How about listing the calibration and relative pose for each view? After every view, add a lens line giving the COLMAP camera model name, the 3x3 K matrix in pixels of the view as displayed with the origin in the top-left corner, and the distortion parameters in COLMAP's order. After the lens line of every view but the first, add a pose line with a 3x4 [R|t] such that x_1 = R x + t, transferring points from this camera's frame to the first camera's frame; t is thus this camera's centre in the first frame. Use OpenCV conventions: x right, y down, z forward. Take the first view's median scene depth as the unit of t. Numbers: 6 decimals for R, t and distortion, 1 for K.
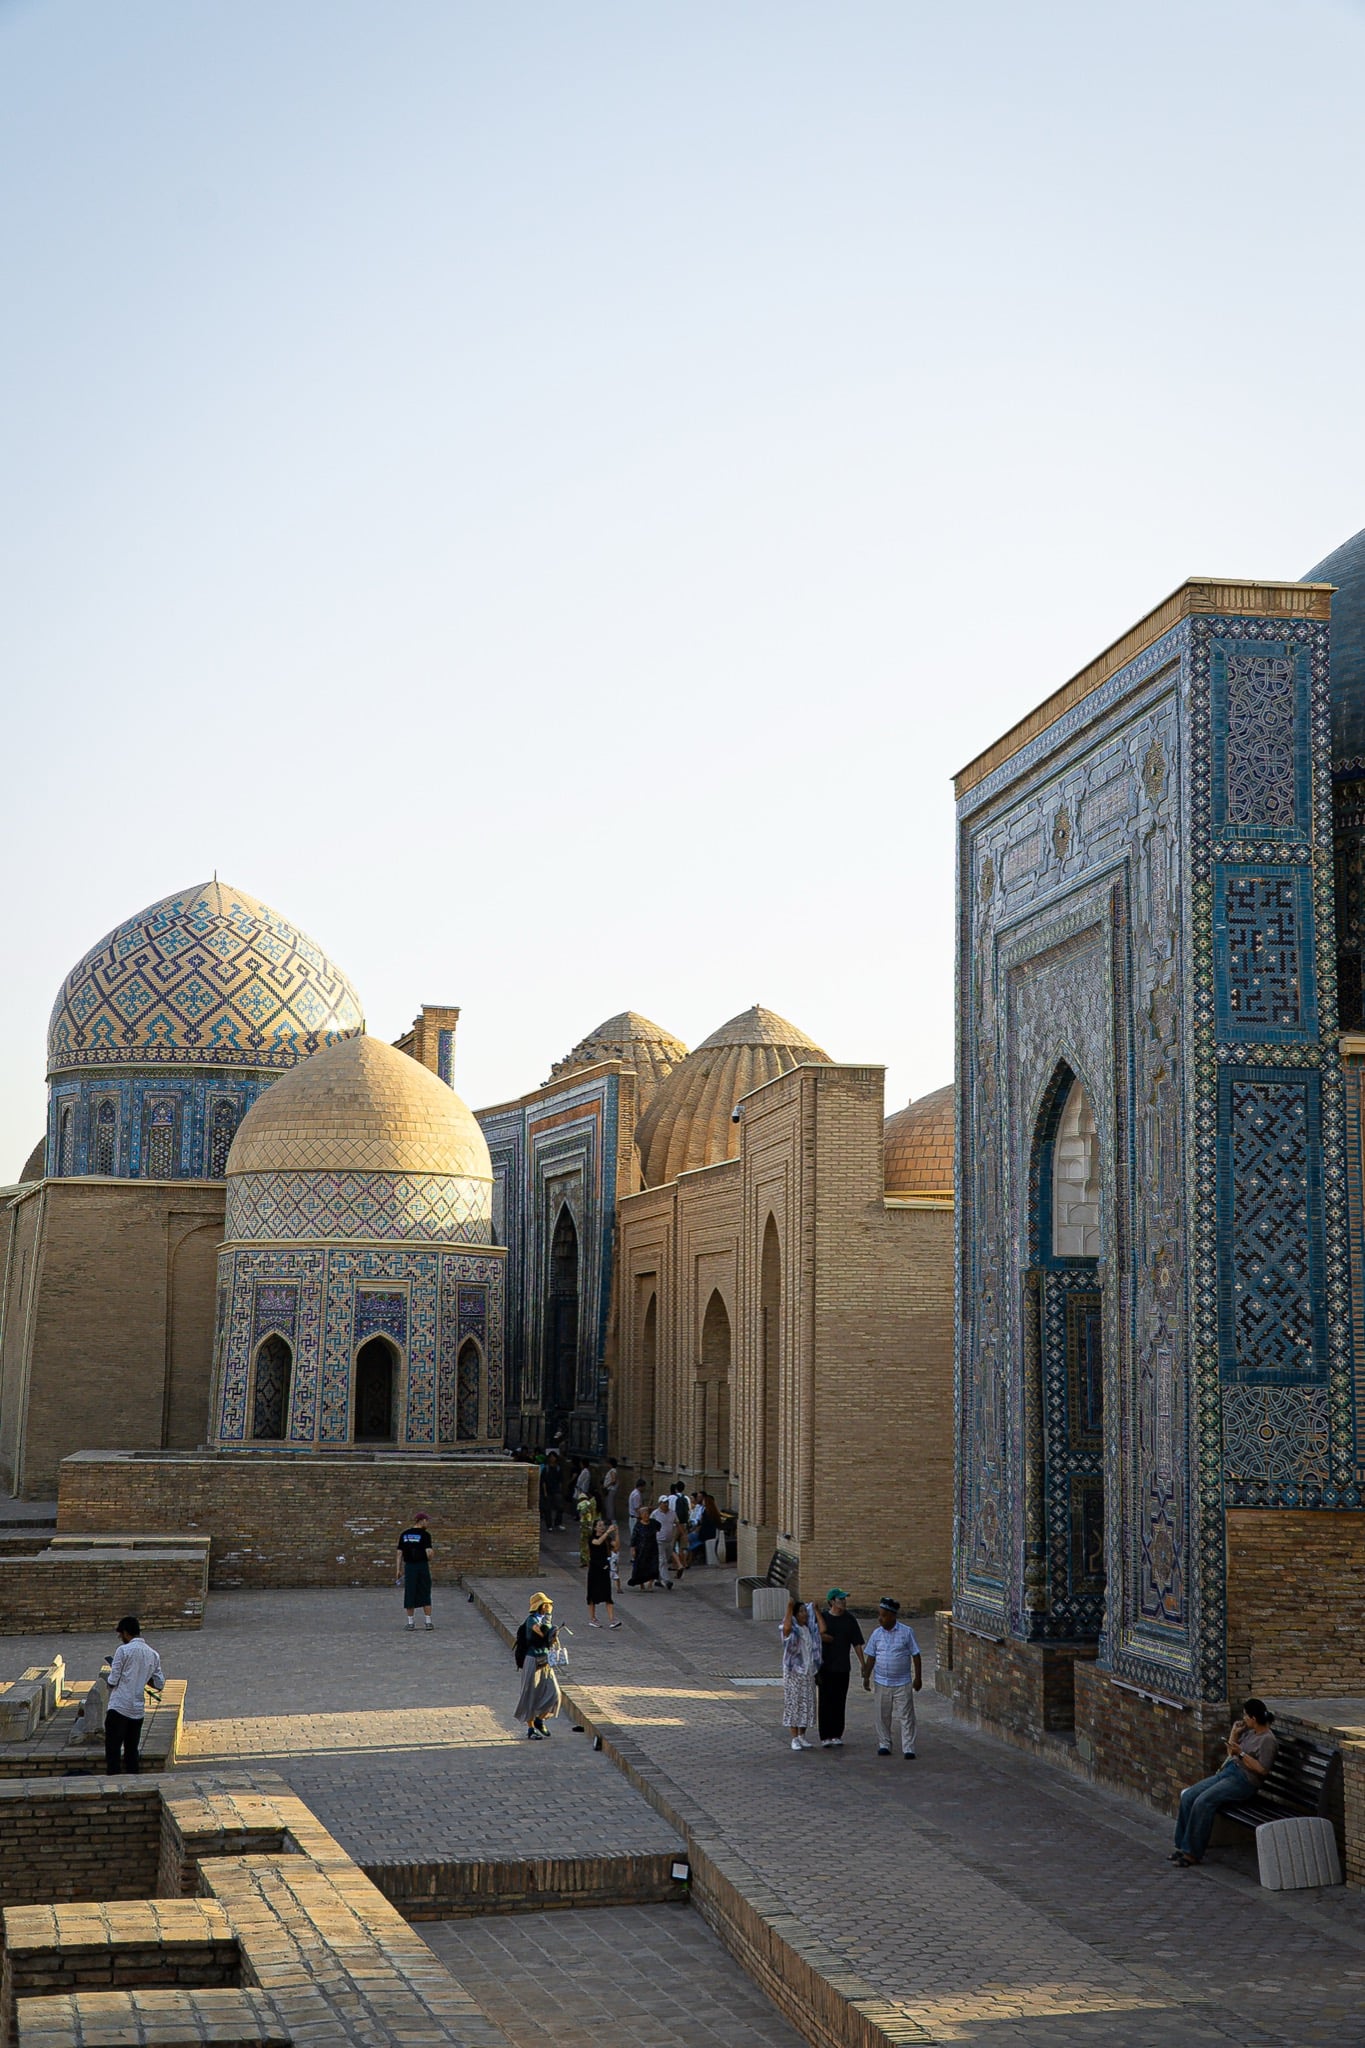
lens RADIAL K [[2624.6, 0, 682.5], [0, 2624.6, 1024.0], [0, 0, 1]] dist [0.103737, -0.237593]
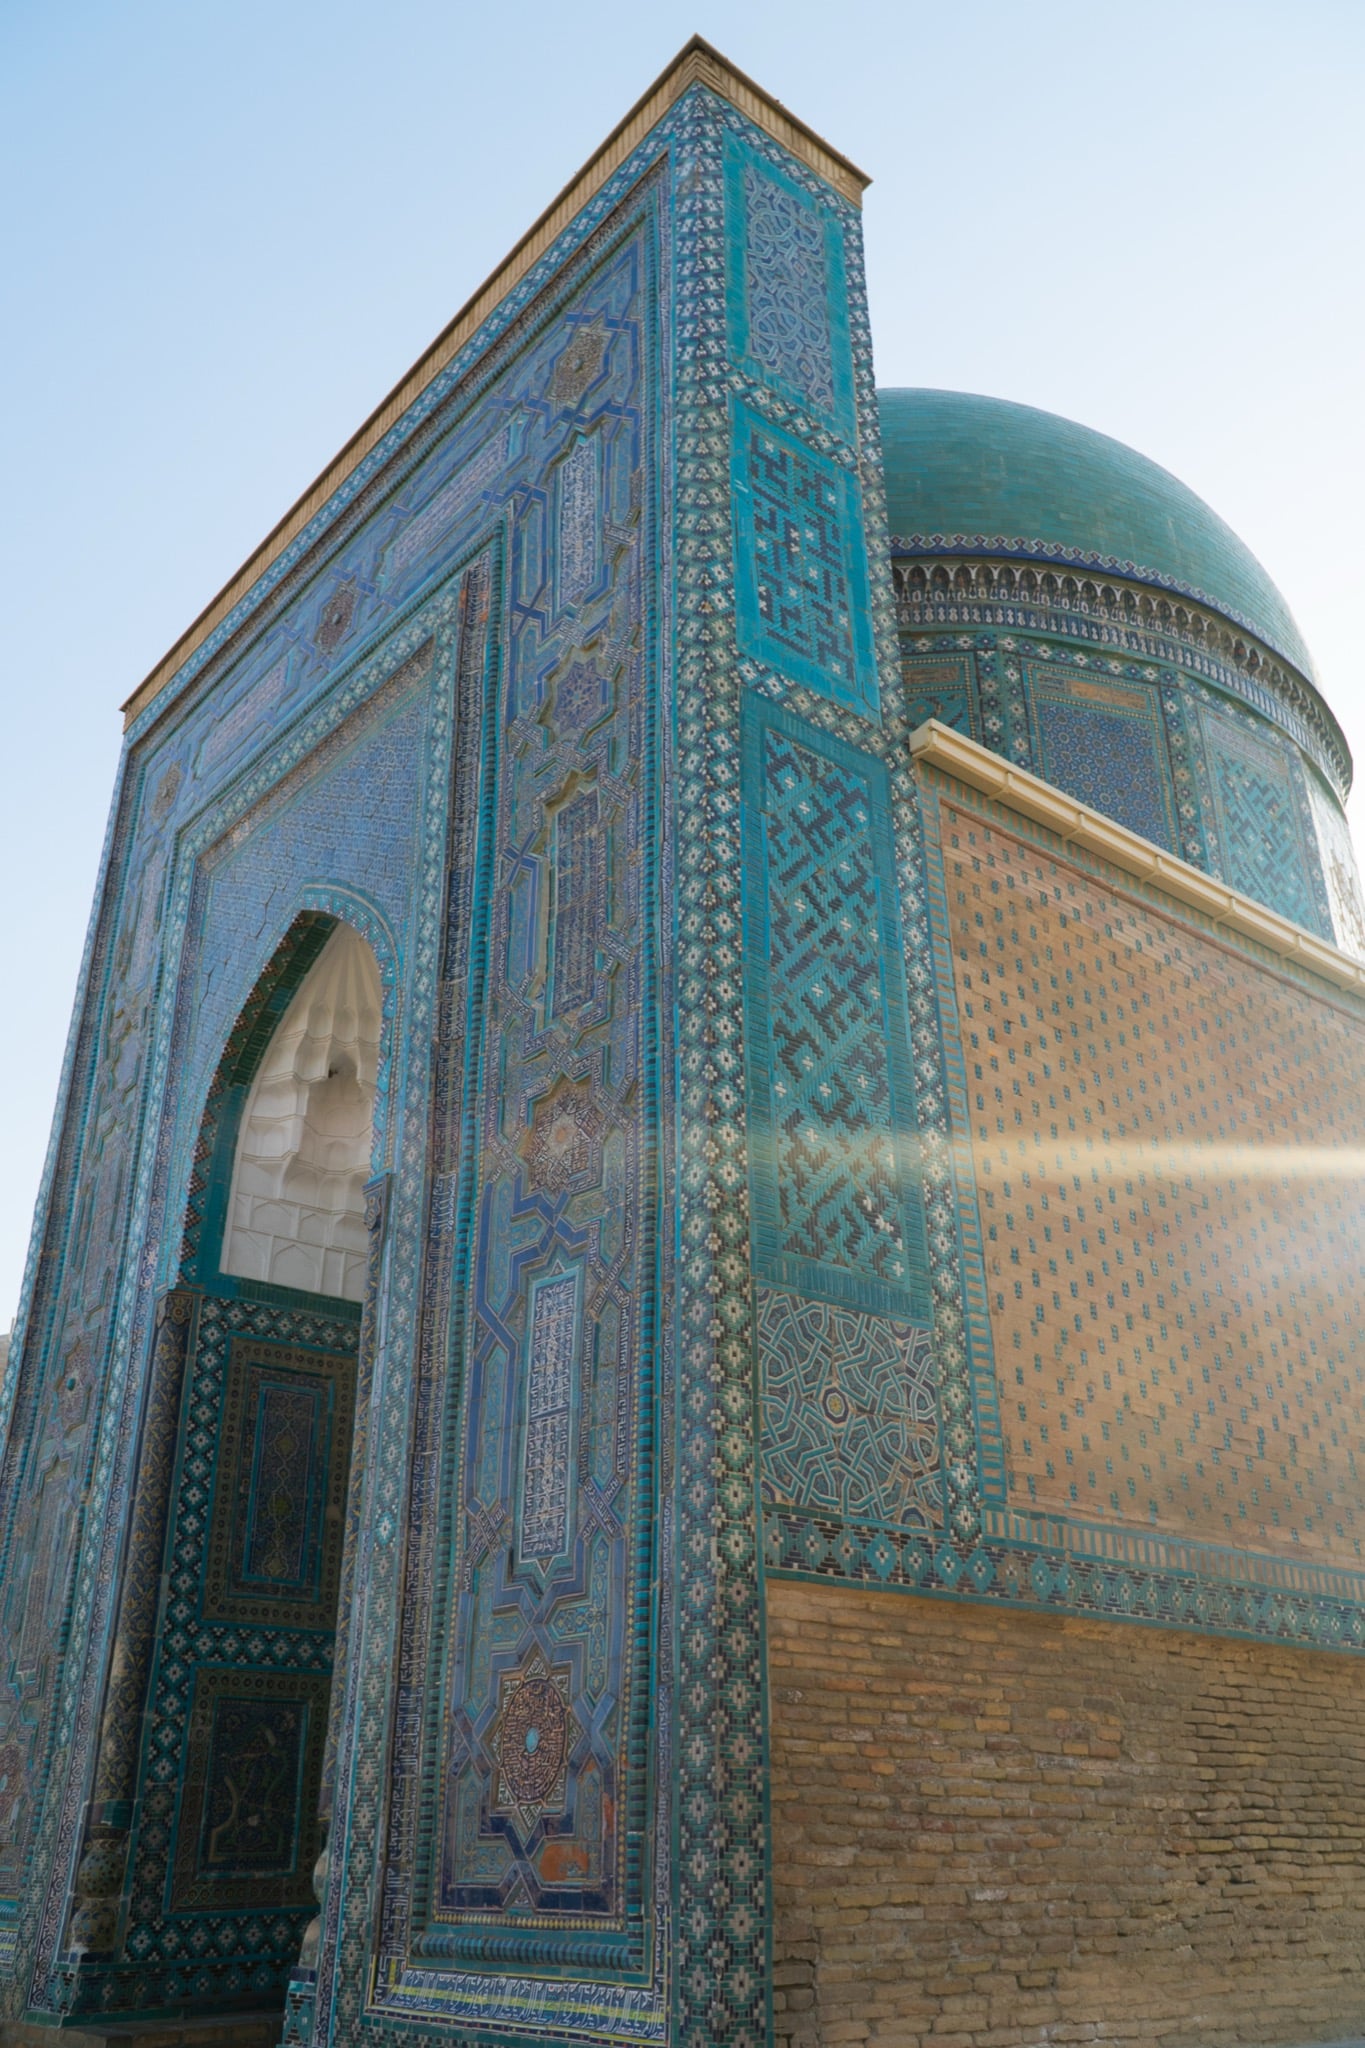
lens RADIAL K [[1654.5, 0, 704.3], [0, 1654.5, 1008.0], [0, 0, 1]] dist [0.010038, 0.002944]
pose [[0.860805, 0.205969, 0.465394, 0.059945], [-0.046352, 0.942375, -0.331331, 0.181896], [-0.506820, 0.263639, 0.820748, 0.756907]]
